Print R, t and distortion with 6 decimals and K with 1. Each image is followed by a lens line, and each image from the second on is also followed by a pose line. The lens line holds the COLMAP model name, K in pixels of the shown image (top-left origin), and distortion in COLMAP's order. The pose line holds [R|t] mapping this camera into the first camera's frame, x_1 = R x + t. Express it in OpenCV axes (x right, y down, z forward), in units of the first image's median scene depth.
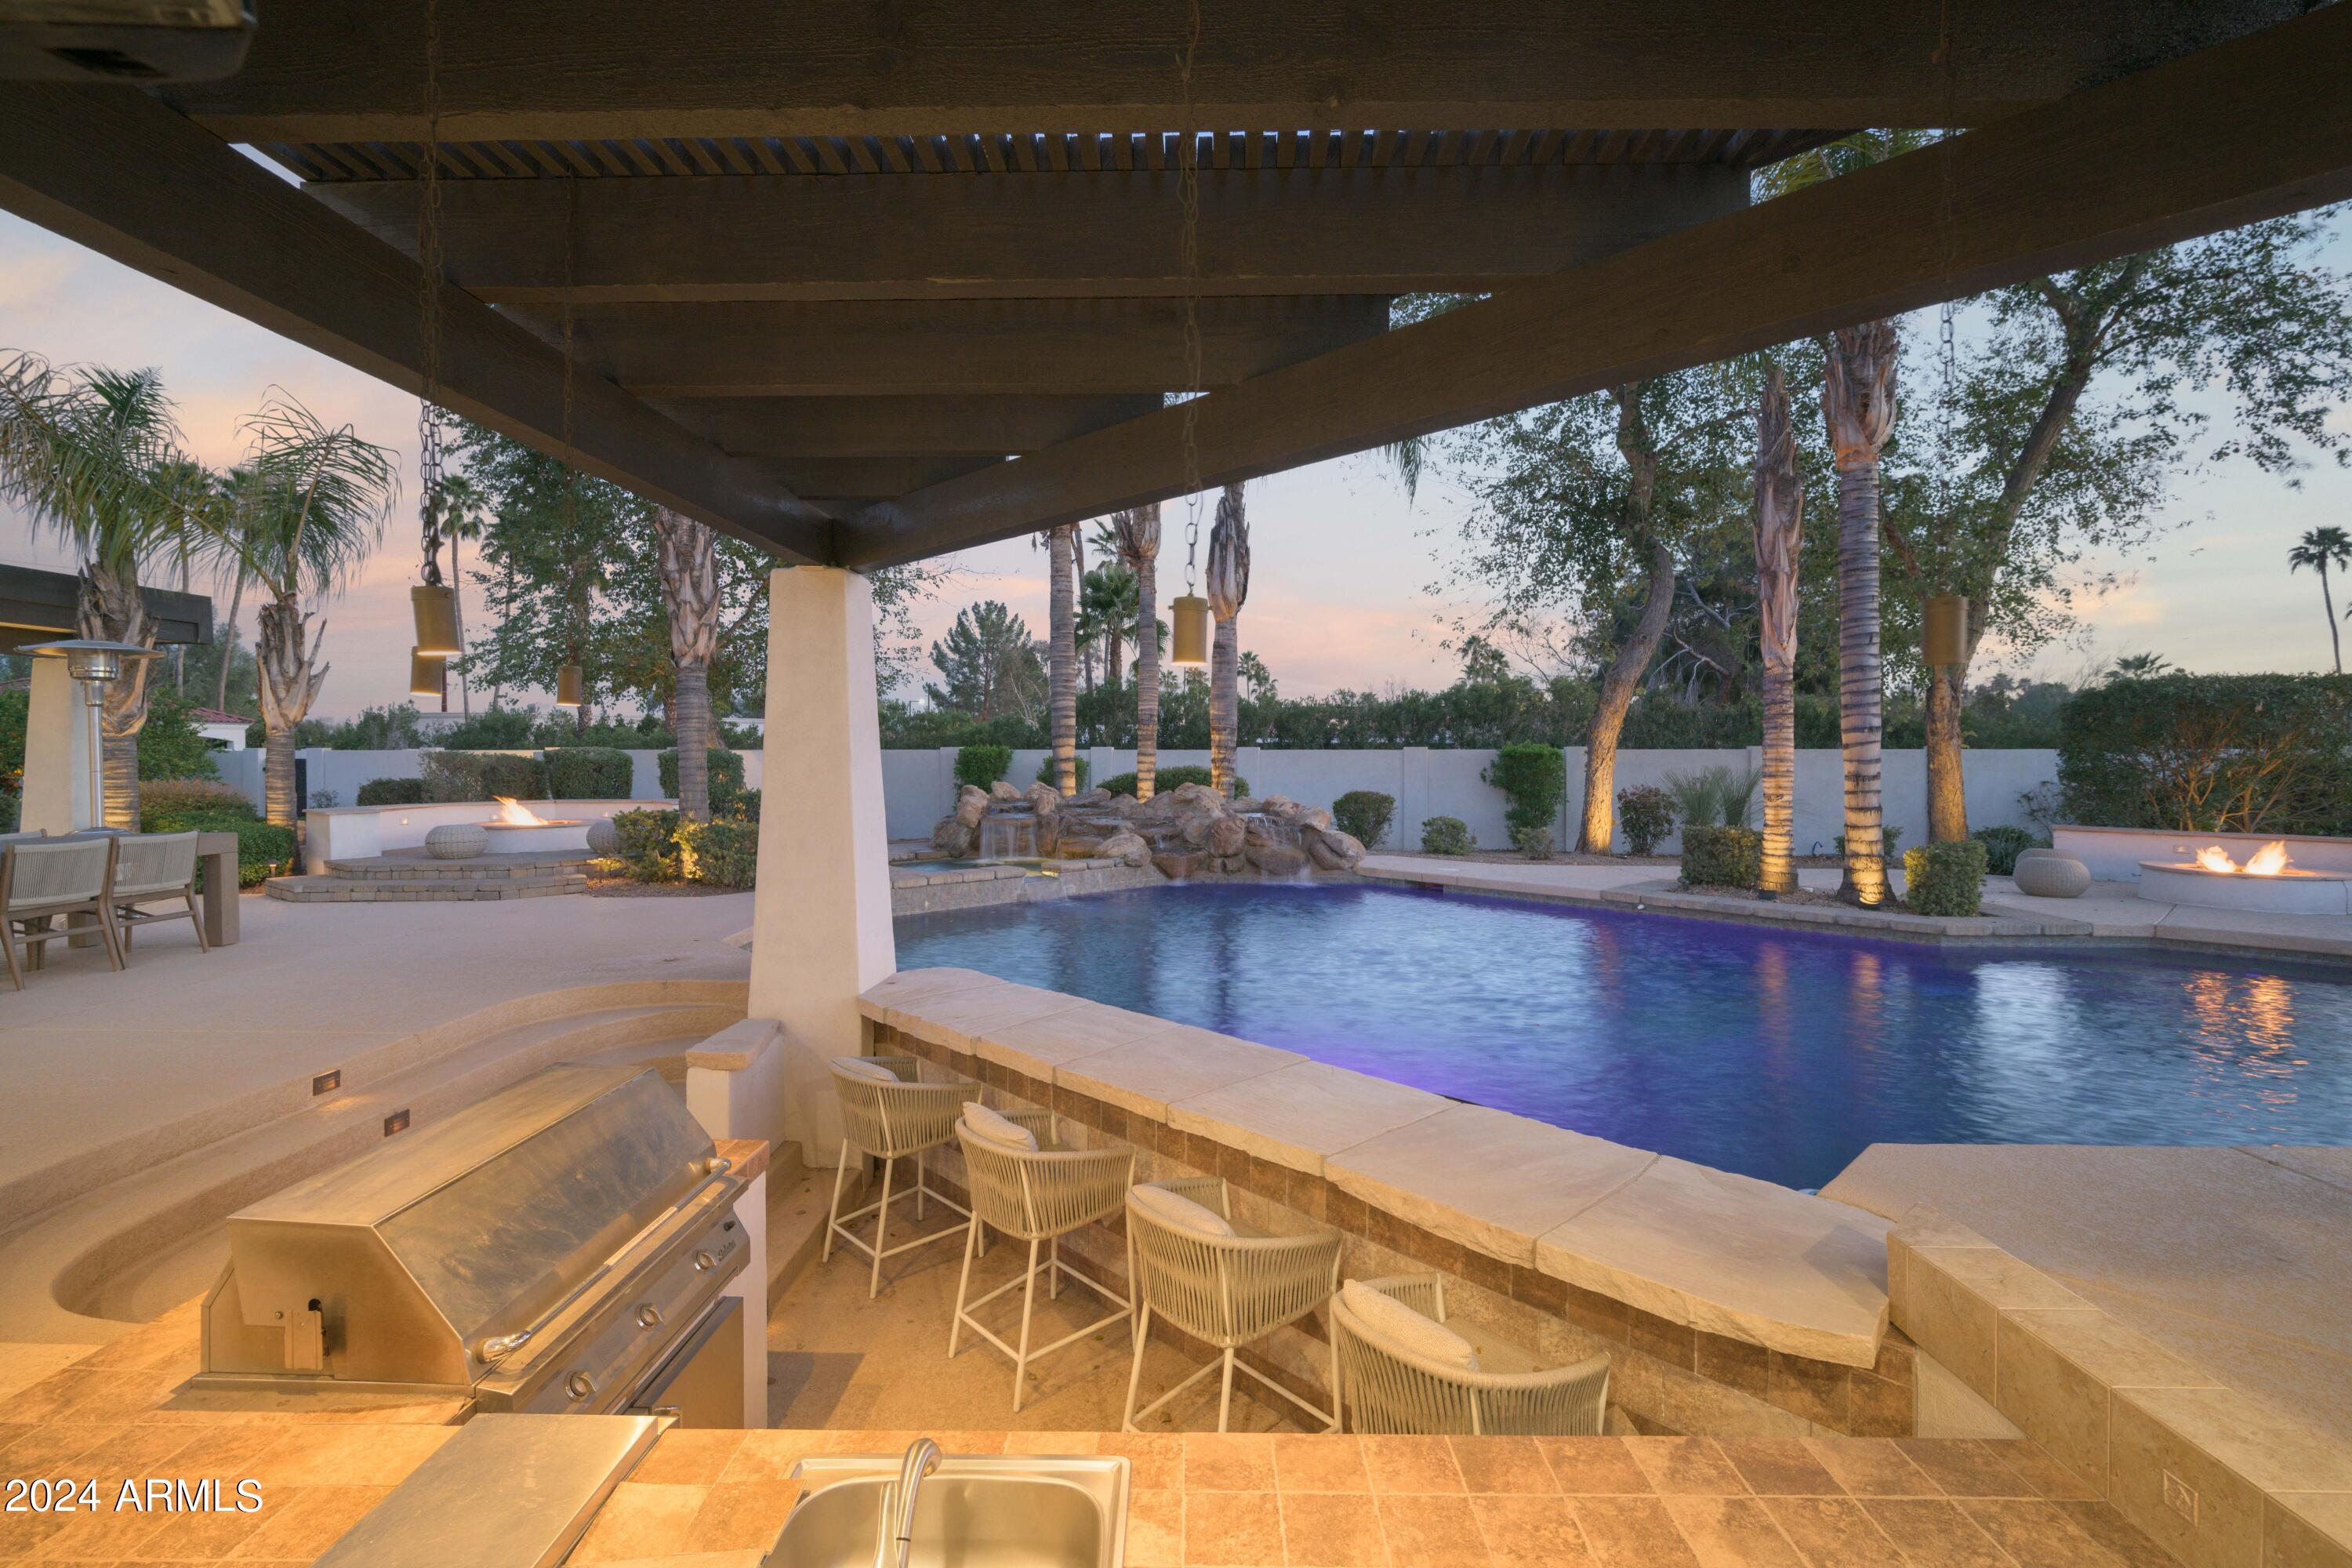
lens RADIAL K [[1016.5, 0, 1176.5], [0, 1016.5, 775.8], [0, 0, 1]] dist [0.000026, 0.000115]
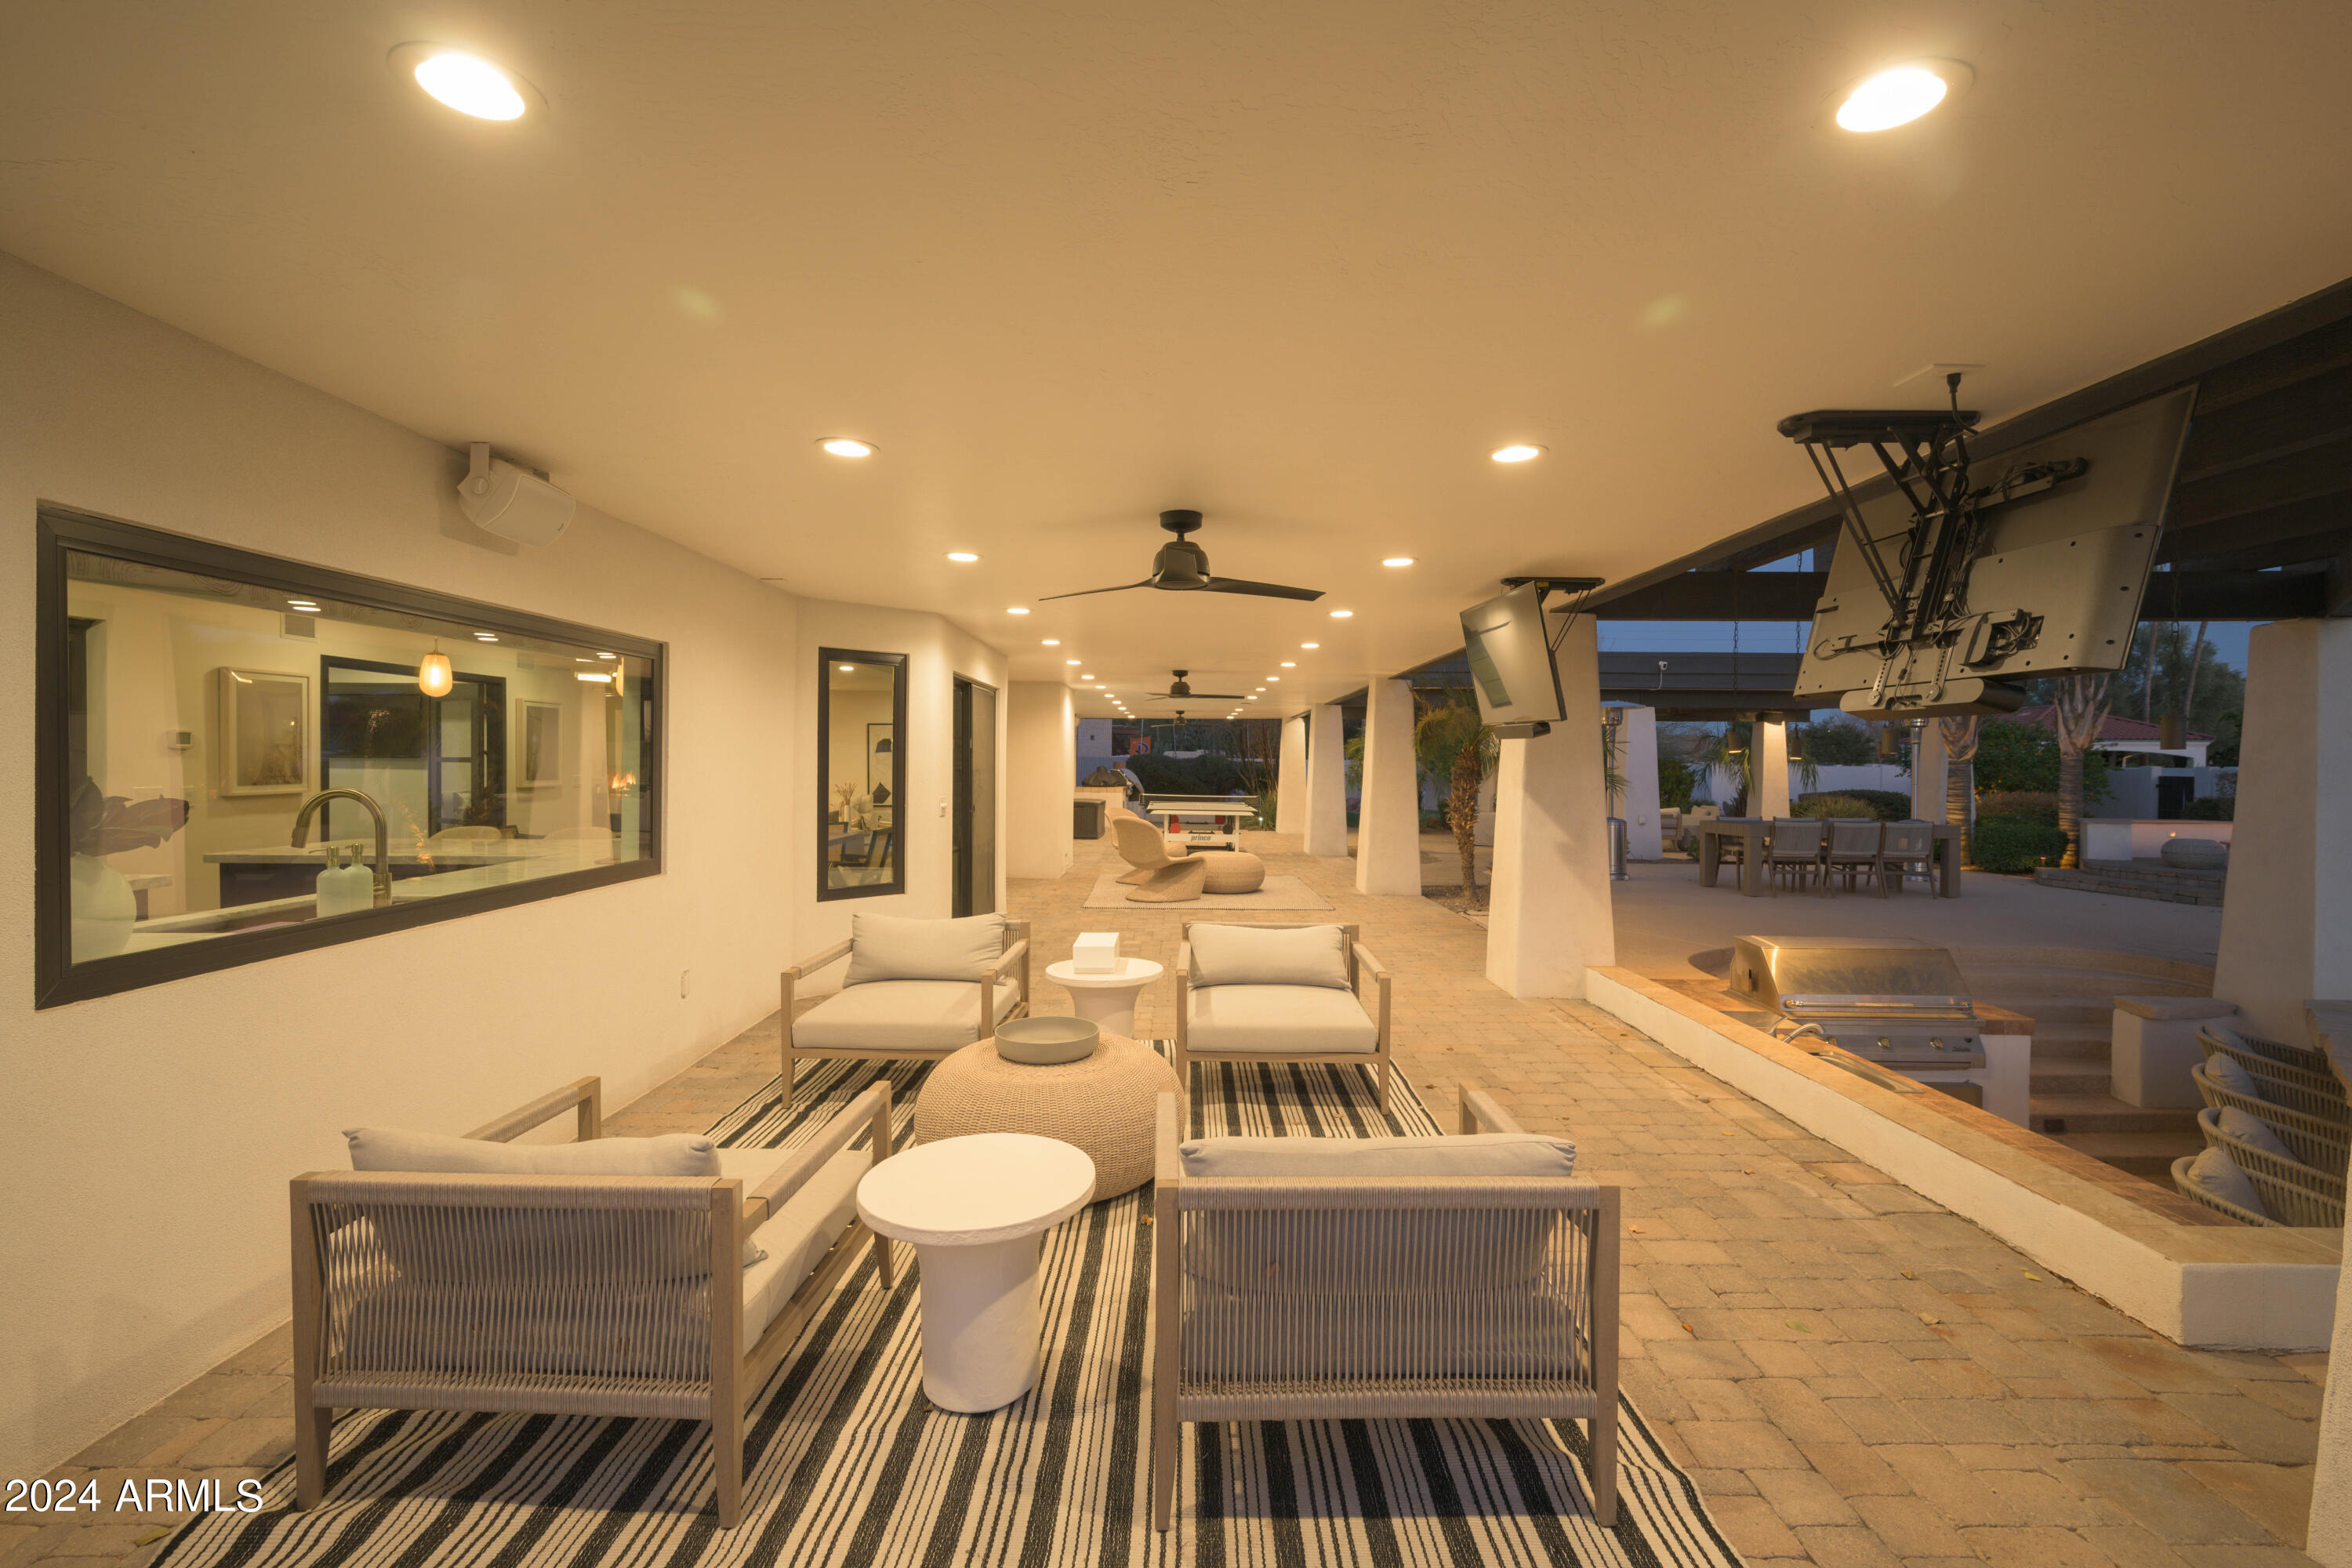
lens RADIAL K [[1016.5, 0, 1182.2], [0, 1016.5, 776.5], [0, 0, 1]] dist [0.000026, 0.000115]
pose [[0.008882, 0.014850, -0.999850, 0.387709], [-0.028013, 0.999501, 0.014596, -0.005428], [0.999568, 0.027879, 0.009294, -0.126943]]
